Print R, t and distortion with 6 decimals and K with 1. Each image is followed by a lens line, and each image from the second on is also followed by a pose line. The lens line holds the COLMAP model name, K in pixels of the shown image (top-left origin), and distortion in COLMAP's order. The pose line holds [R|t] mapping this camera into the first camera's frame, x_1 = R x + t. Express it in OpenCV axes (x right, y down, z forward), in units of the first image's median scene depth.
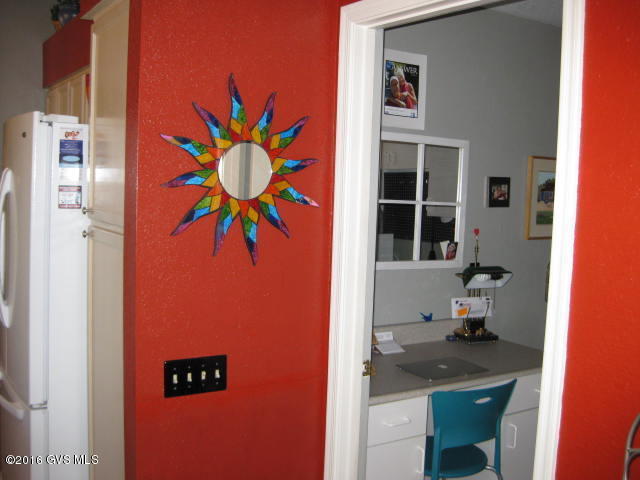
lens RADIAL K [[689.6, 0, 320.0], [0, 689.6, 240.0], [0, 0, 1]] dist [-0.128708, -0.004325]
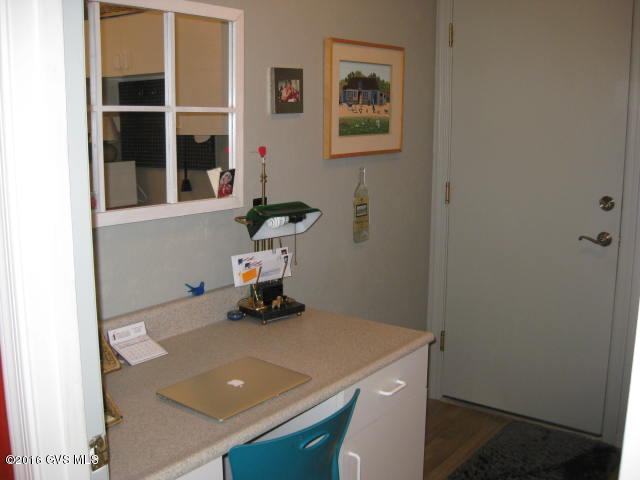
lens RADIAL K [[689.6, 0, 320.0], [0, 689.6, 240.0], [0, 0, 1]] dist [-0.128708, -0.004325]
pose [[0.932092, -0.093367, 0.349981, 0.042893], [0.053262, 0.991034, 0.122533, -0.005631], [-0.358284, -0.095572, 0.928708, 0.363592]]
